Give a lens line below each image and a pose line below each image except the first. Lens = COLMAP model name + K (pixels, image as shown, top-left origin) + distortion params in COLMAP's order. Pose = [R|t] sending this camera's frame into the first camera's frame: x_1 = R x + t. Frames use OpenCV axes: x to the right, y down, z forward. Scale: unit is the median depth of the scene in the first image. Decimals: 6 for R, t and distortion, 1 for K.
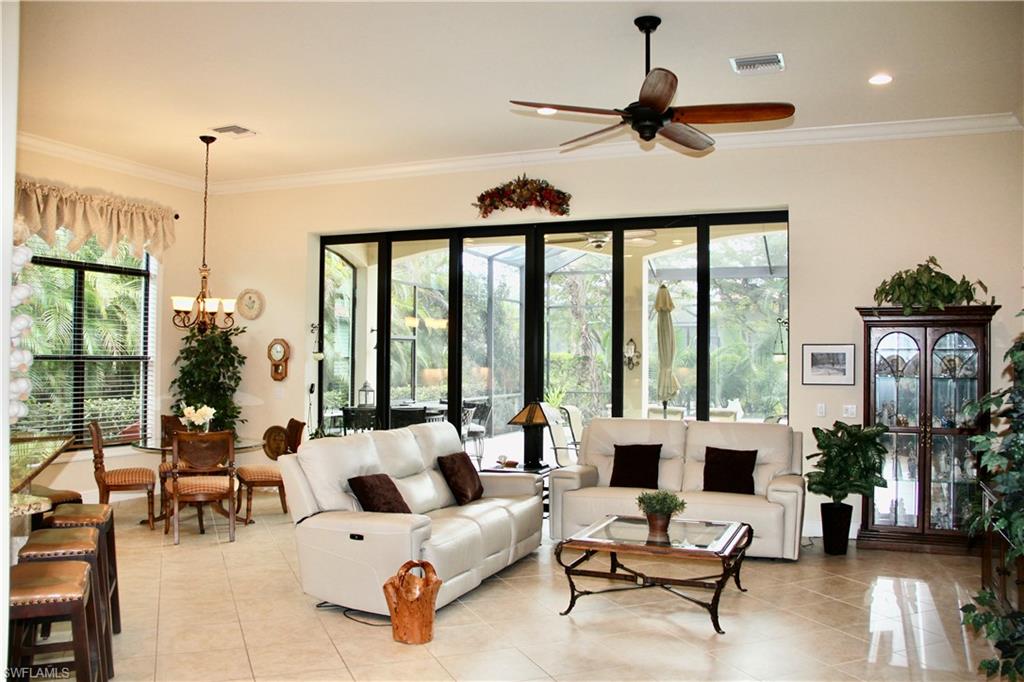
lens RADIAL K [[839.8, 0, 519.4], [0, 839.8, 344.5], [0, 0, 1]] dist [-0.174135, 0.131599]
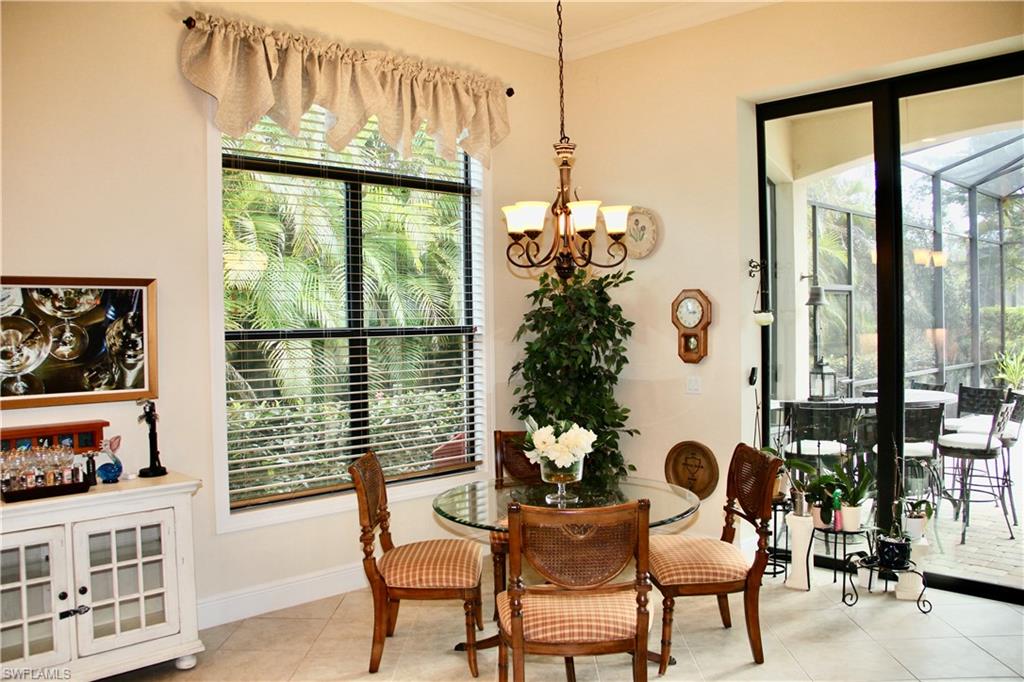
lens RADIAL K [[839.8, 0, 514.9], [0, 839.8, 350.0], [0, 0, 1]] dist [-0.174135, 0.131599]
pose [[0.916504, -0.012661, -0.399826, -0.186256], [0.033619, 0.998401, 0.045448, 0.004914], [0.398611, -0.055095, 0.915464, 0.458103]]
